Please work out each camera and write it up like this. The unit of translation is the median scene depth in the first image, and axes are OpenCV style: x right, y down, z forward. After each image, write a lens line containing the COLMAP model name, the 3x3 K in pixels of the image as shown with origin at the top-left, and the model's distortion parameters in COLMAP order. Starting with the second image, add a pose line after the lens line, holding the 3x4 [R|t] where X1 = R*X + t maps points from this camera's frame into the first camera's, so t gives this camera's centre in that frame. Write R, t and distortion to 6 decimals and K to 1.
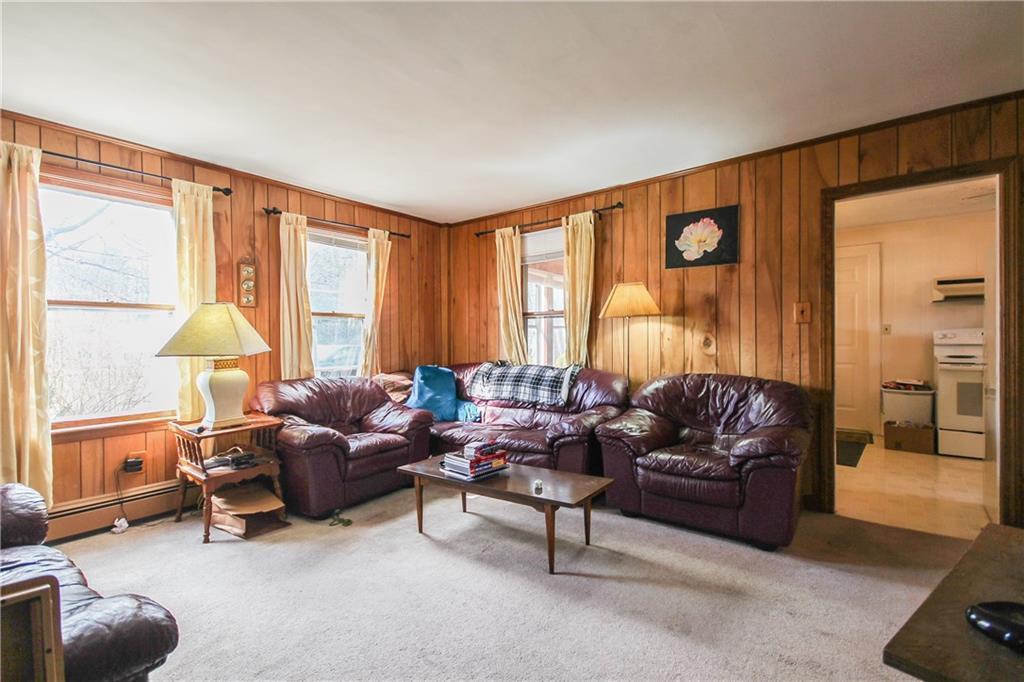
lens RADIAL K [[473.4, 0, 514.3], [0, 473.4, 342.7], [0, 0, 1]] dist [0.021598, -0.001624]
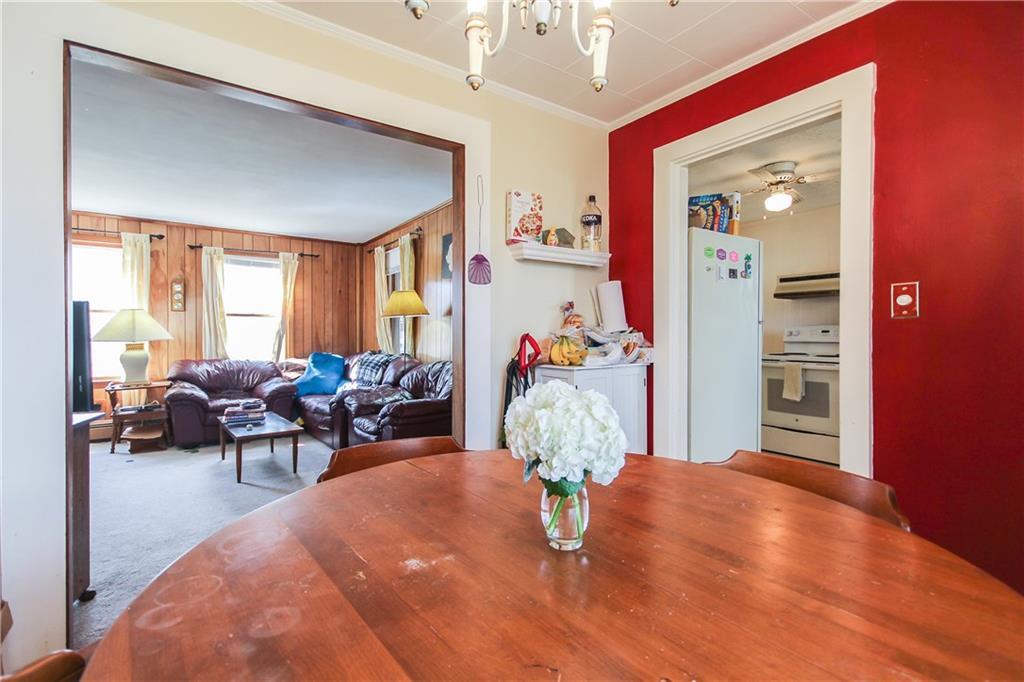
lens RADIAL K [[473.4, 0, 515.5], [0, 473.4, 339.1], [0, 0, 1]] dist [0.021598, -0.001624]
pose [[0.957422, 0.009565, -0.288535, 0.869892], [-0.009980, 0.999950, 0.000033, 0.004988], [0.288521, 0.002848, 0.957469, -0.145733]]
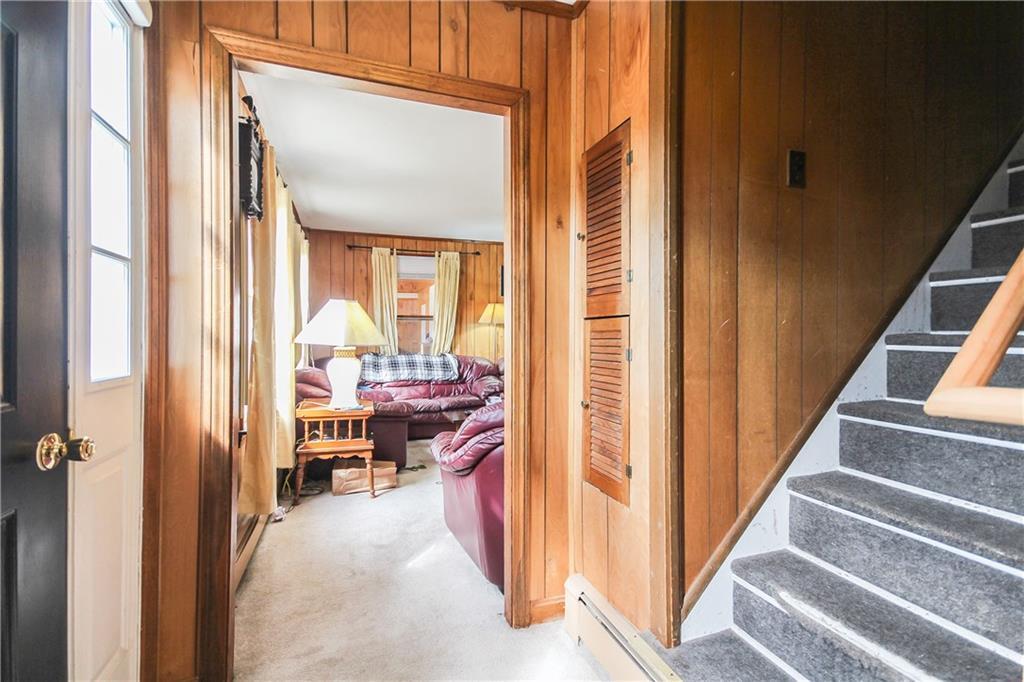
lens RADIAL K [[473.4, 0, 508.8], [0, 473.4, 340.6], [0, 0, 1]] dist [0.021598, -0.001624]
pose [[0.545548, 0.002035, 0.838077, -1.124603], [-0.001143, 0.999998, -0.001684, 0.010504], [-0.838079, -0.000039, 0.545549, 0.029637]]
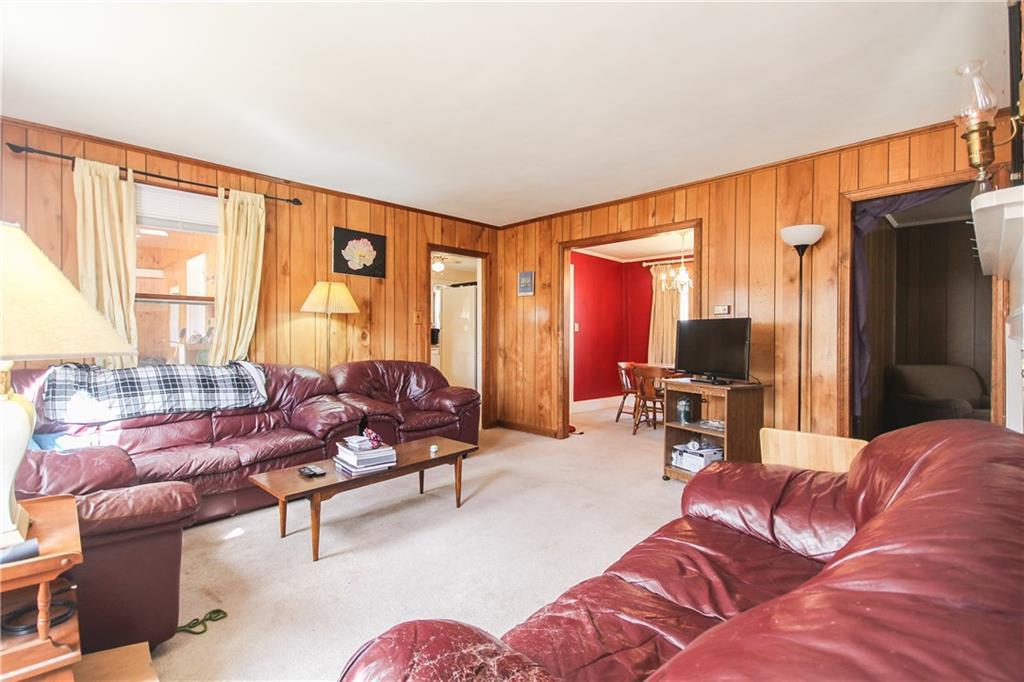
lens RADIAL K [[473.4, 0, 513.9], [0, 473.4, 335.7], [0, 0, 1]] dist [0.021598, -0.001624]
pose [[0.116524, 0.006448, 0.993167, -0.776840], [0.000249, 0.999979, -0.006522, 0.006527], [-0.993188, 0.001008, 0.116520, 0.433631]]
